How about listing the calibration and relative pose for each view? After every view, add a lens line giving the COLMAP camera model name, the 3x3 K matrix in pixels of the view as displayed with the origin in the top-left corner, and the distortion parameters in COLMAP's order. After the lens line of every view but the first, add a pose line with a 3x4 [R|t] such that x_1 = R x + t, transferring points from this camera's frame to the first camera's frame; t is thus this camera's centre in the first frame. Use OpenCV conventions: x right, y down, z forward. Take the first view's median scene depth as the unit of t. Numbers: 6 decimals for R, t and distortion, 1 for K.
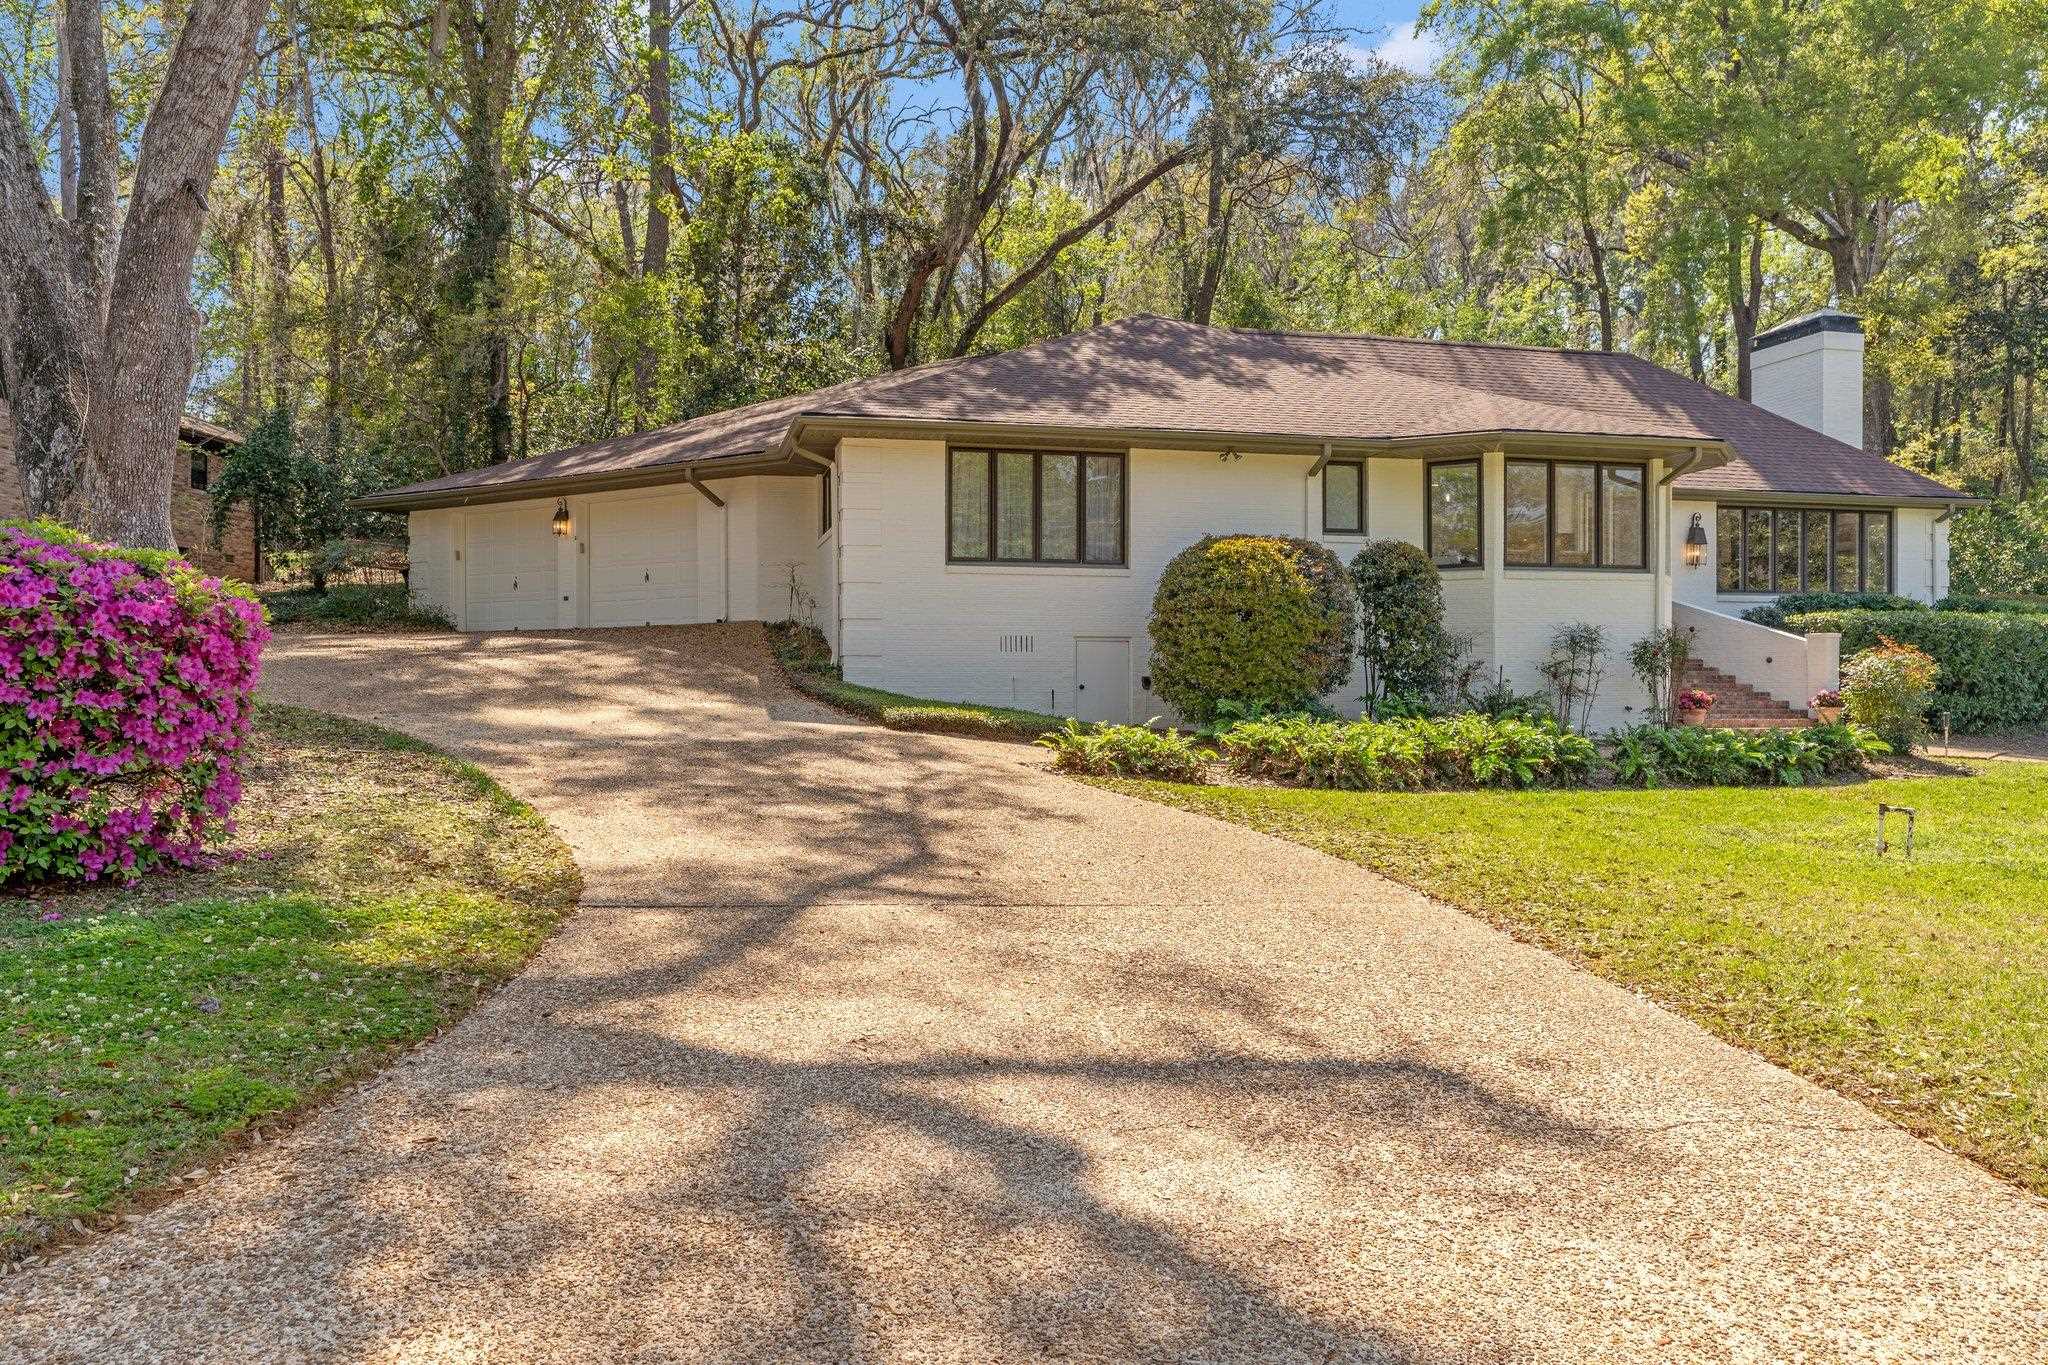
lens RADIAL K [[1434.4, 0, 1024.0], [0, 1434.4, 682.5], [0, 0, 1]] dist [0.004992, -0.000063]
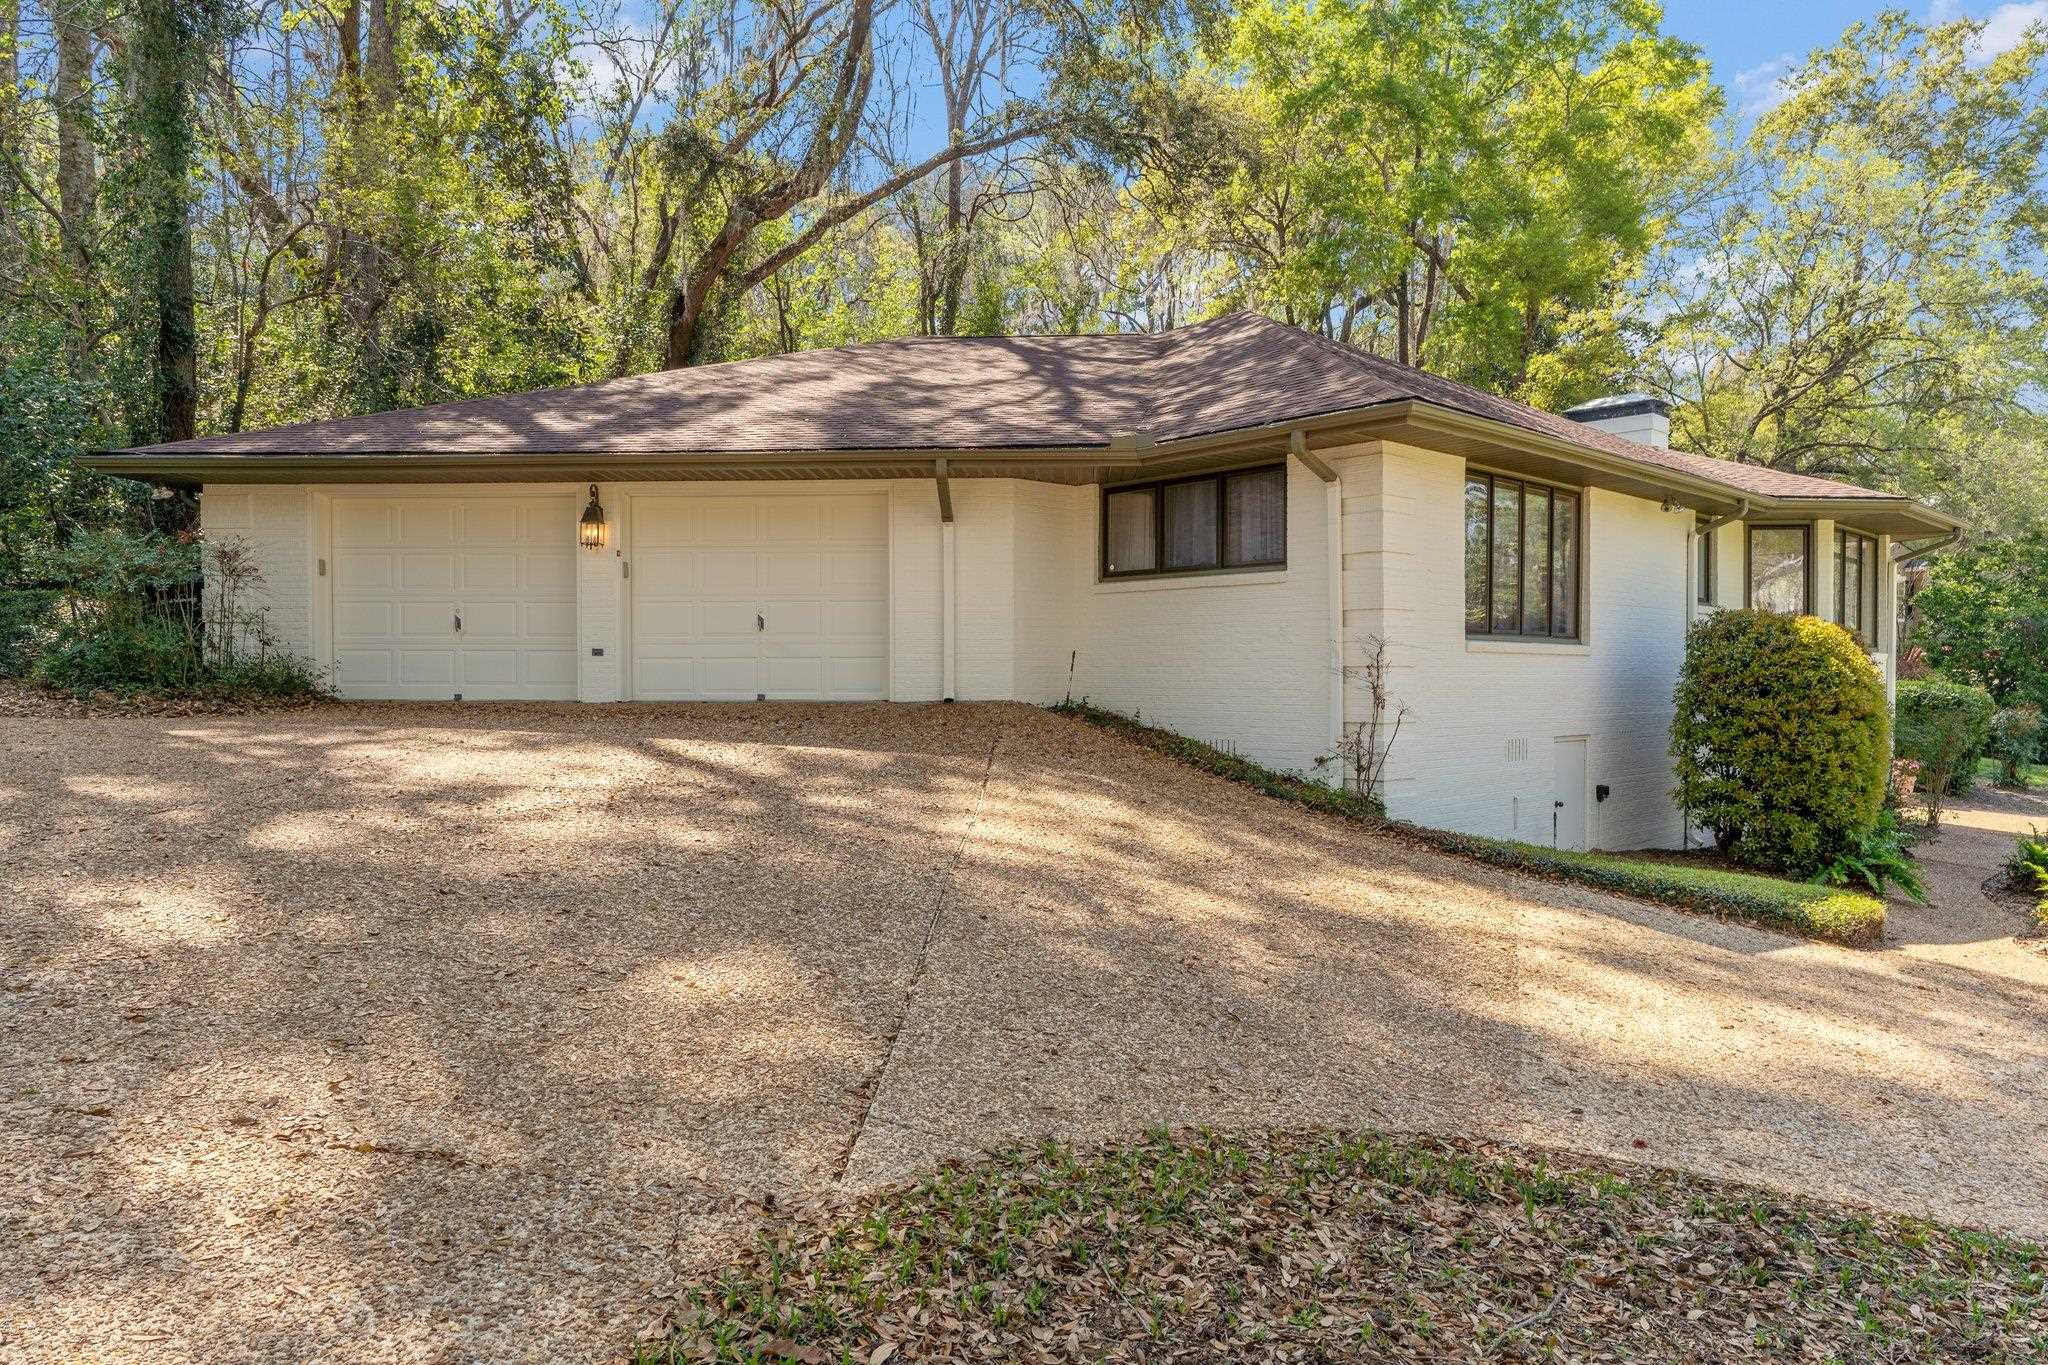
lens RADIAL K [[1251.5, 0, 1024.0], [0, 1251.5, 682.5], [0, 0, 1]] dist [-0.000836, 0.000043]
pose [[0.872991, -0.001954, 0.487732, -0.500932], [-0.004417, 0.999919, 0.011912, -0.064070], [-0.487716, -0.012554, 0.872912, 0.549402]]
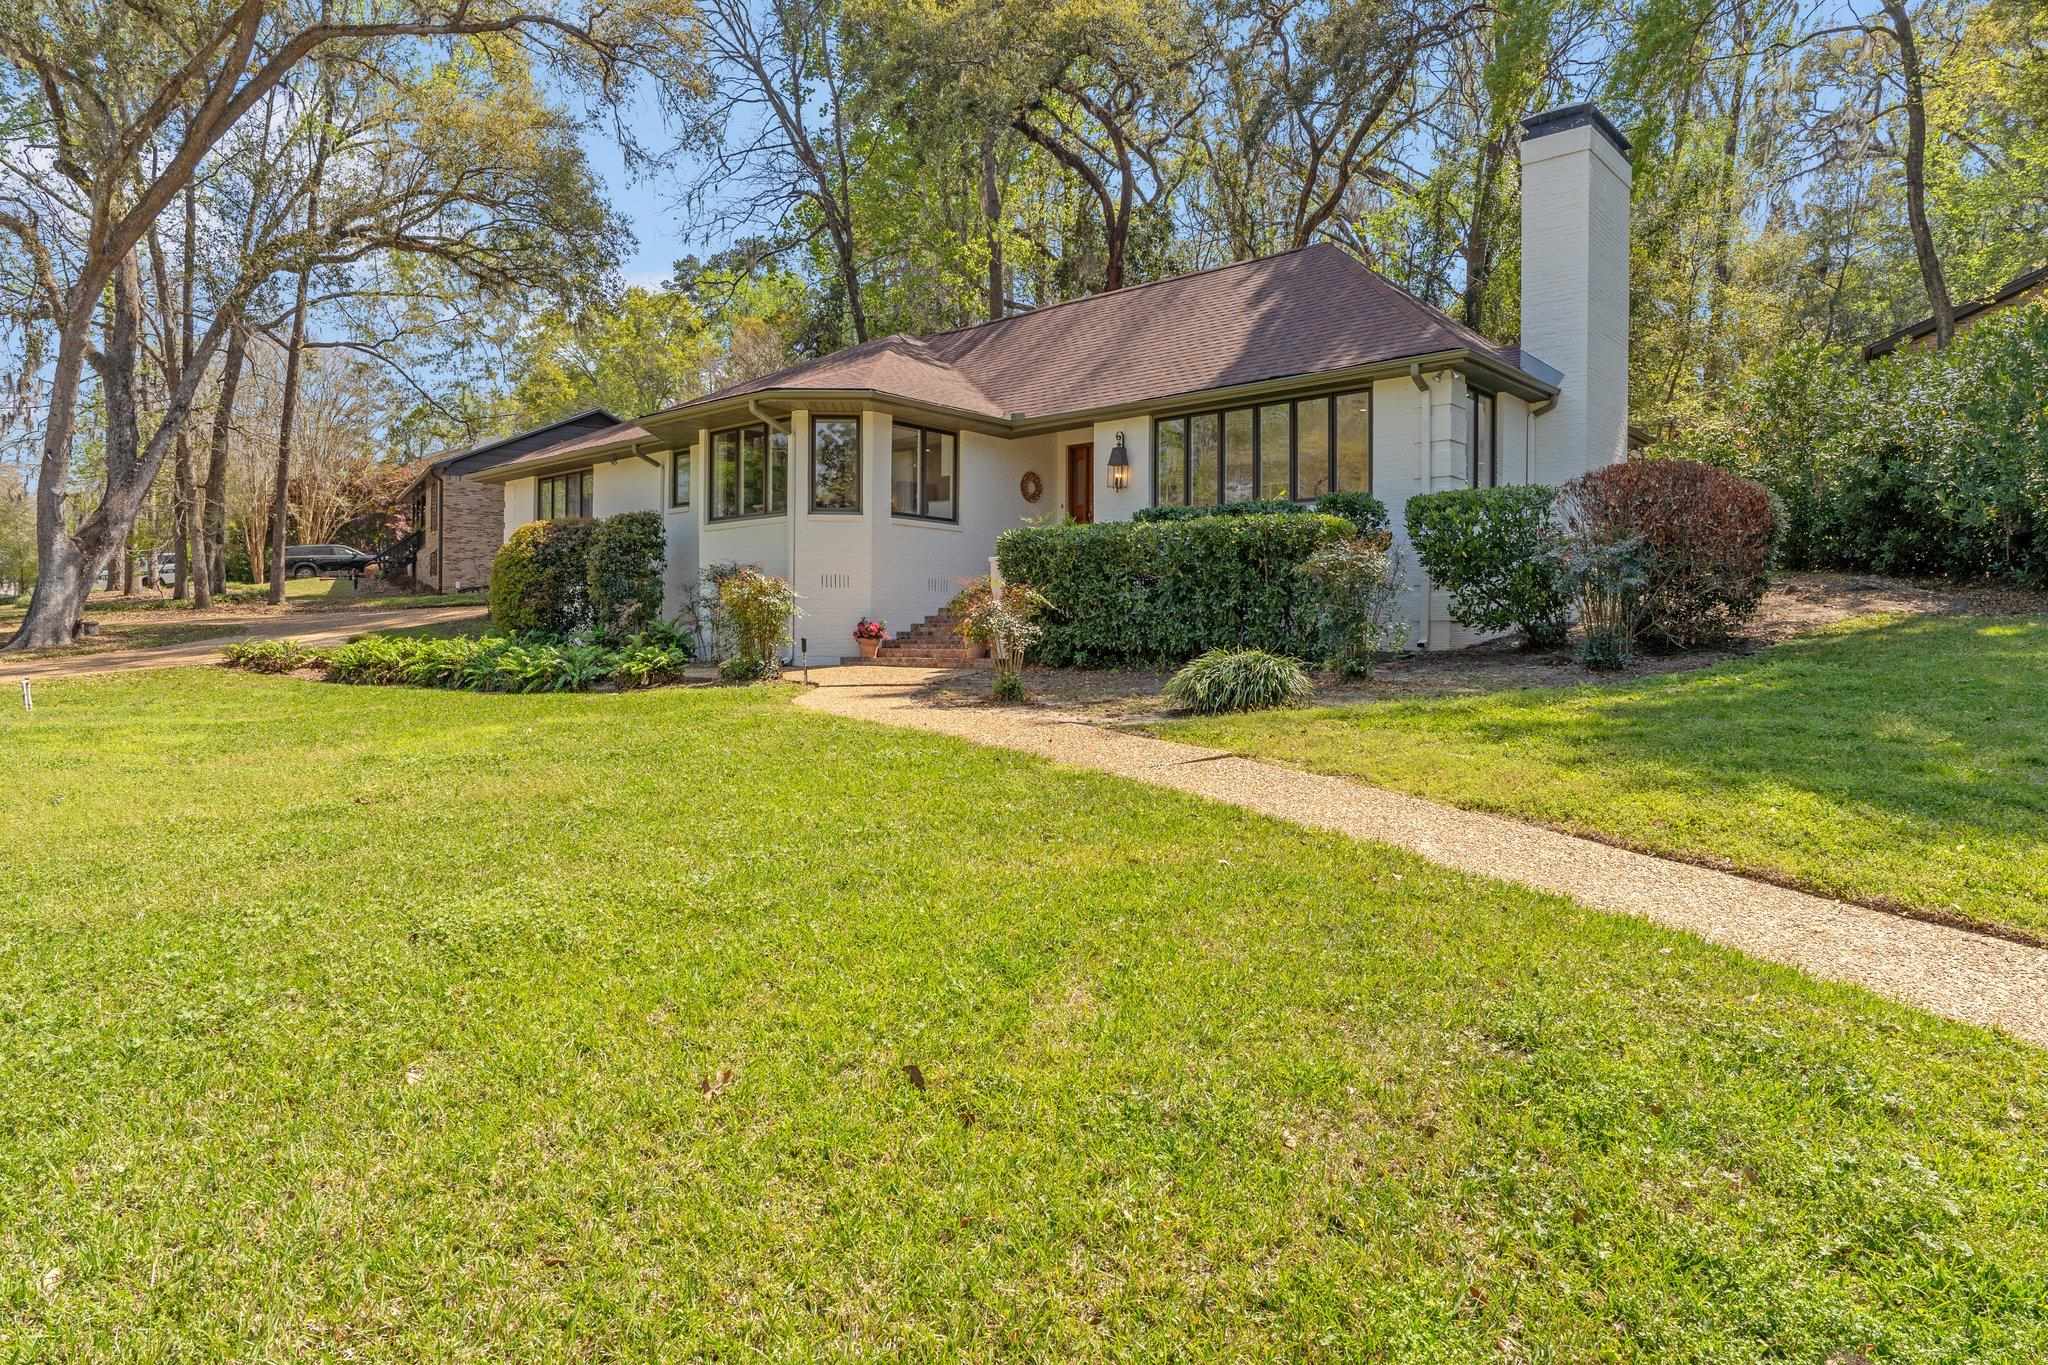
lens RADIAL K [[1224.4, 0, 1024.0], [0, 1224.4, 682.5], [0, 0, 1]] dist [0.002500, 0.001350]
pose [[0.590253, 0.018984, -0.806995, 1.331667], [-0.000059, 0.999724, 0.023475, 0.031273], [0.807219, -0.013808, 0.590091, 0.594846]]
